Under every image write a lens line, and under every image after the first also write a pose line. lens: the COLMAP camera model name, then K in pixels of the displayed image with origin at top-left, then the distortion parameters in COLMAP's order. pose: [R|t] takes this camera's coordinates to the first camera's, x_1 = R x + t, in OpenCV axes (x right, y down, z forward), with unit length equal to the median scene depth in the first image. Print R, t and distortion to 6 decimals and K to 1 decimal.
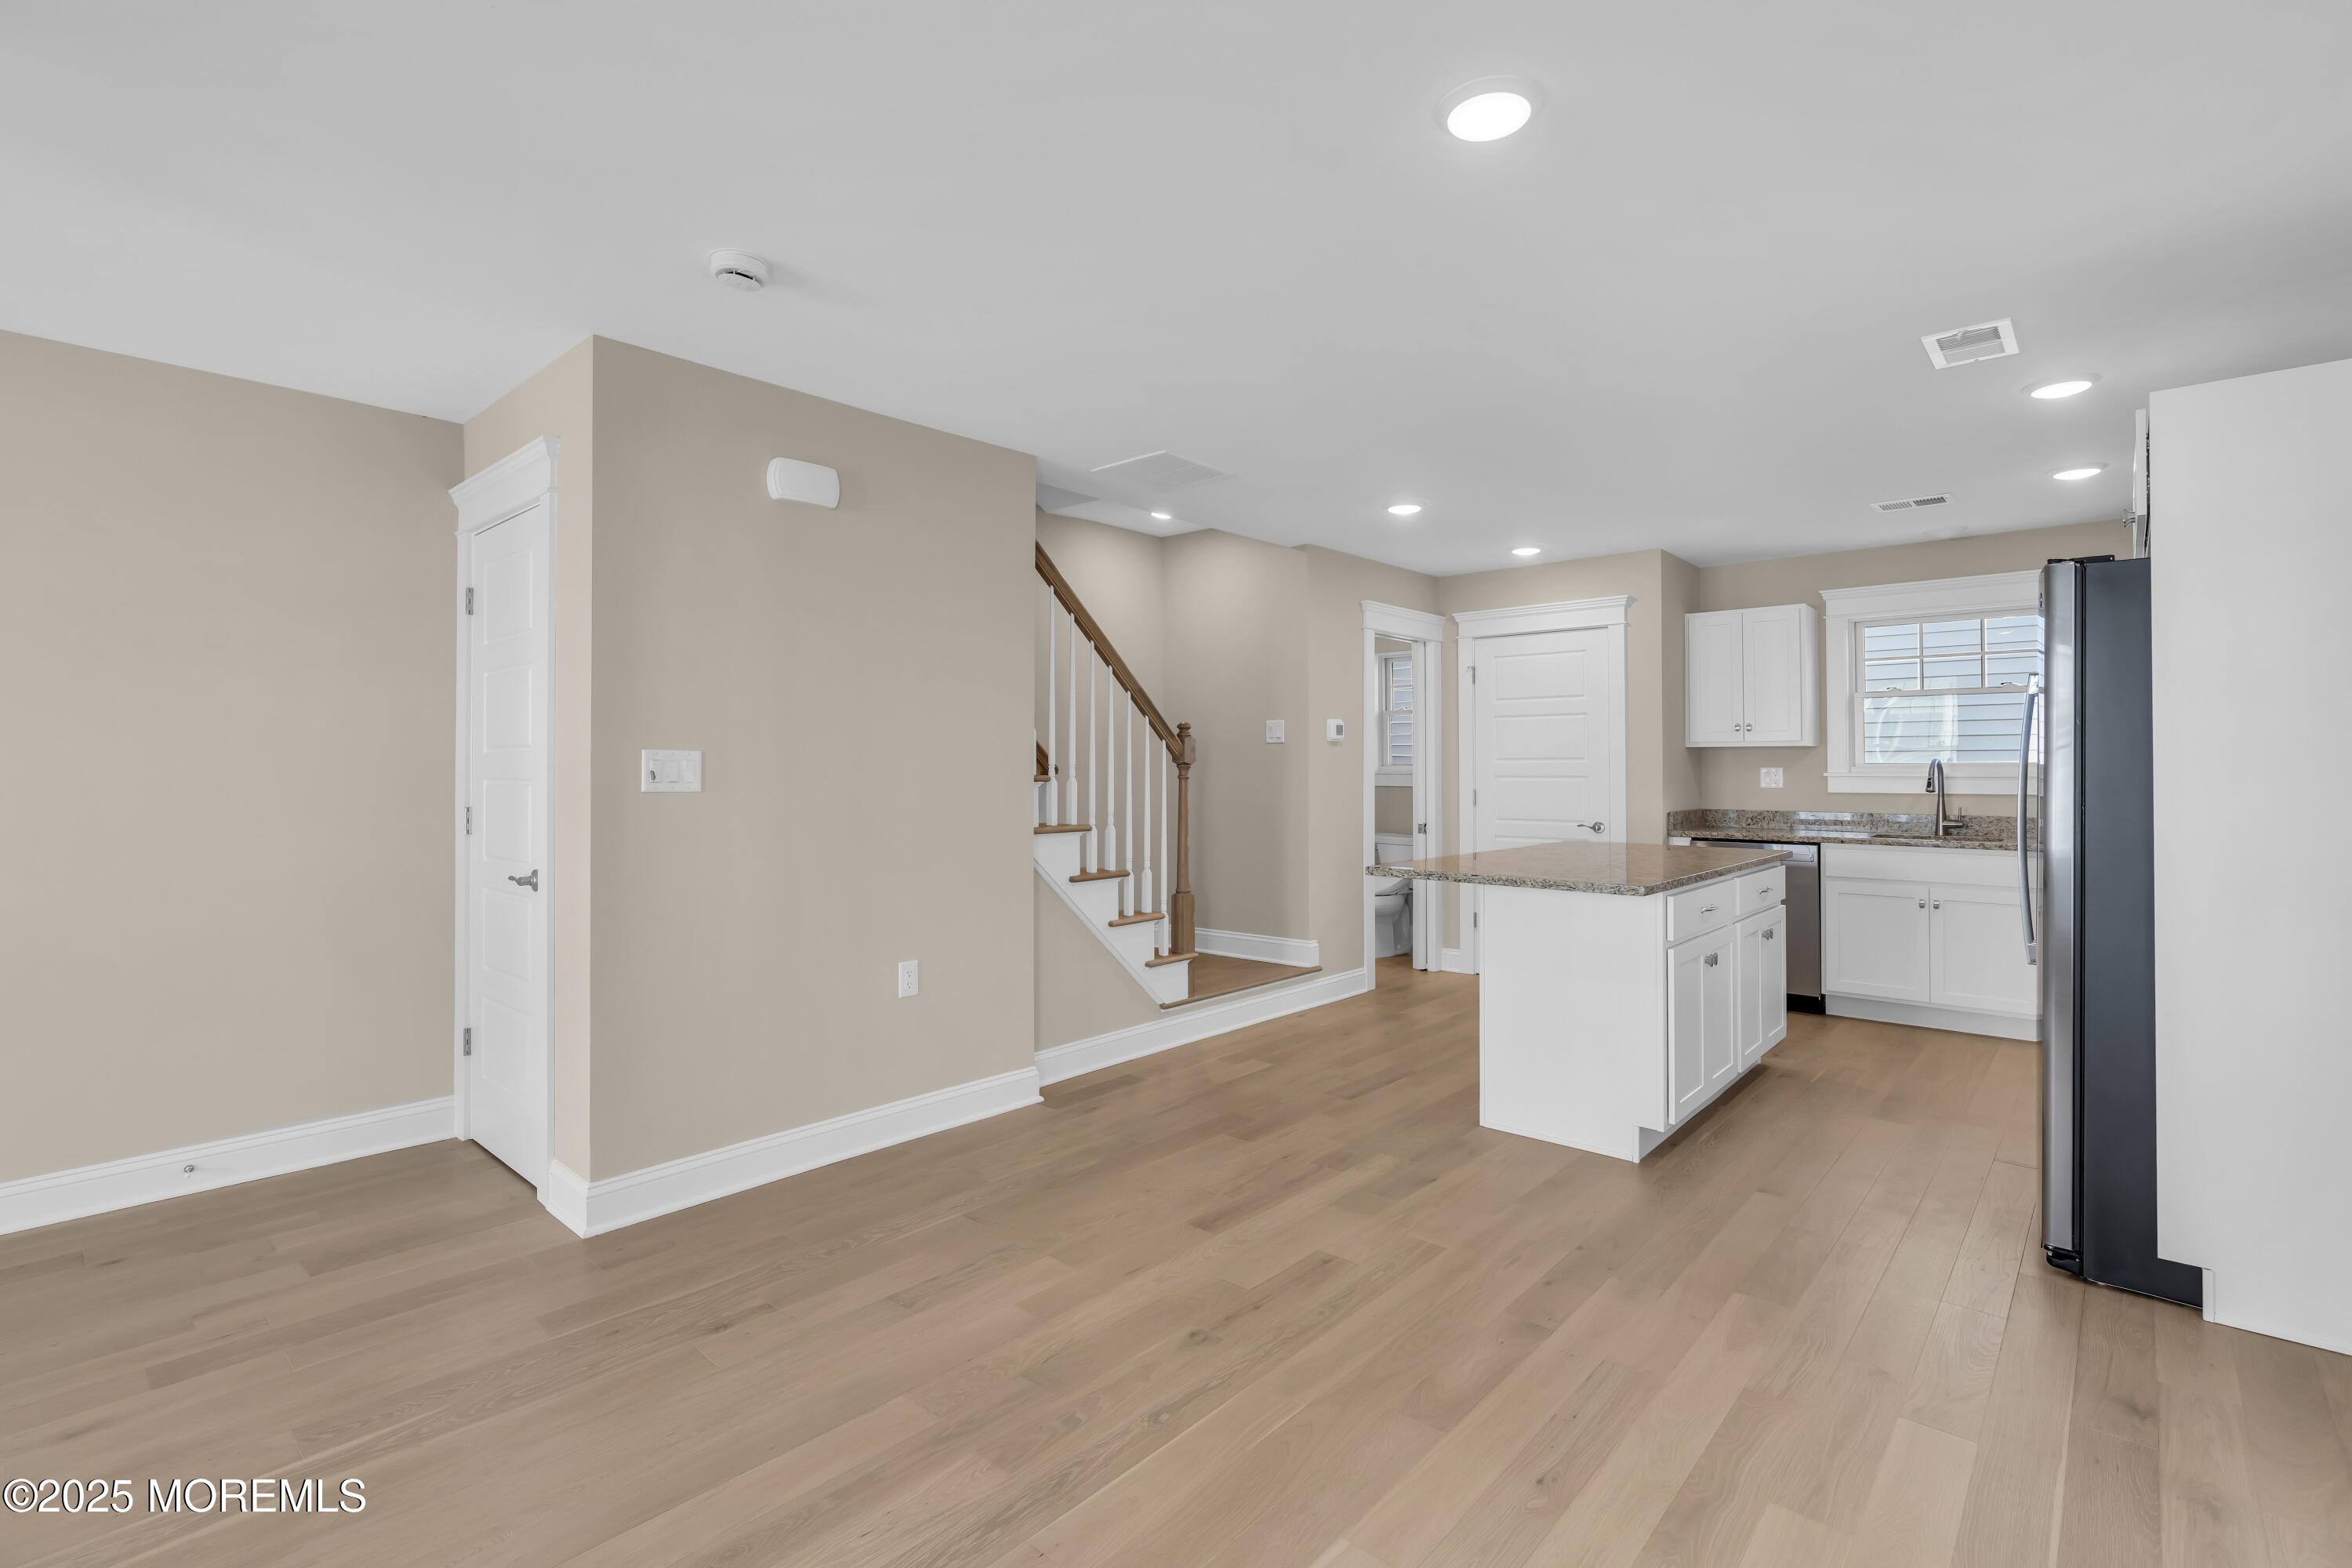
lens RADIAL K [[1067.6, 0, 1180.5], [0, 1067.6, 754.5], [0, 0, 1]] dist [-0.008763, 0.003281]
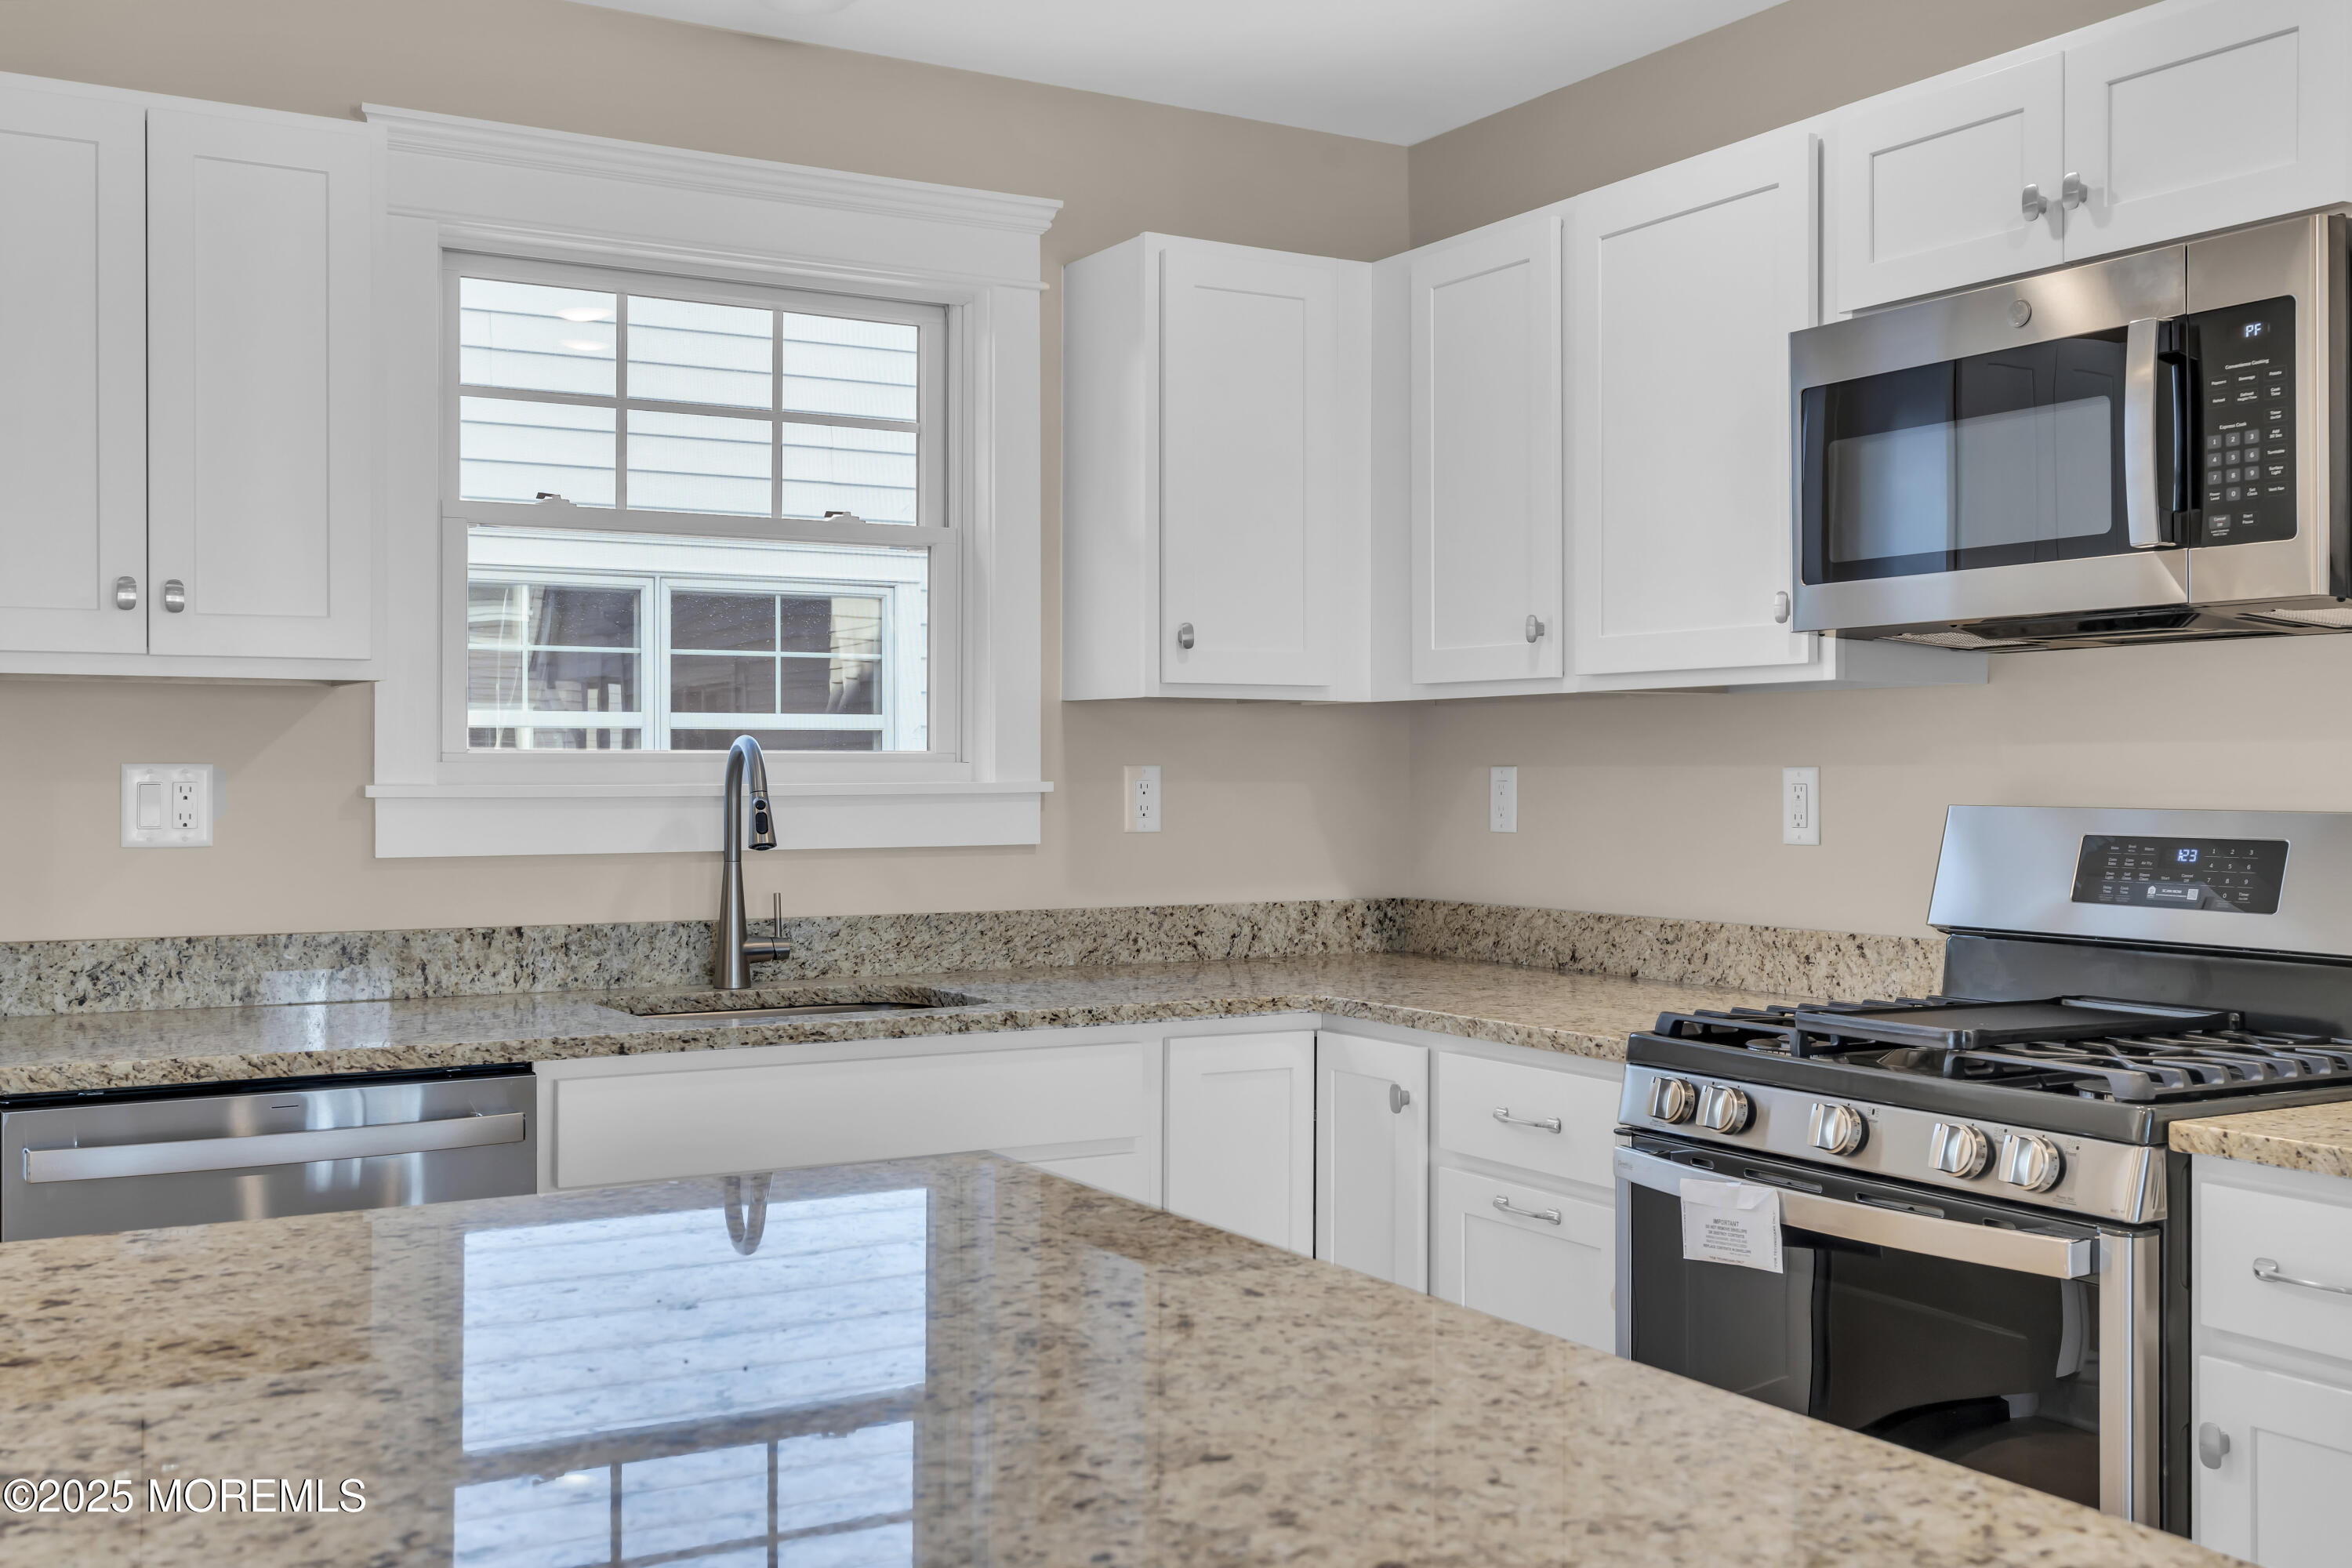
lens RADIAL K [[2304.7, 0, 1199.8], [0, 2304.7, 767.3], [0, 0, 1]] dist [0.007785, 0.000000]
pose [[0.297340, 0.001379, 0.954771, 0.126919], [-0.013605, 0.999904, 0.002793, 0.009408], [-0.954675, -0.013821, 0.297331, 0.714012]]
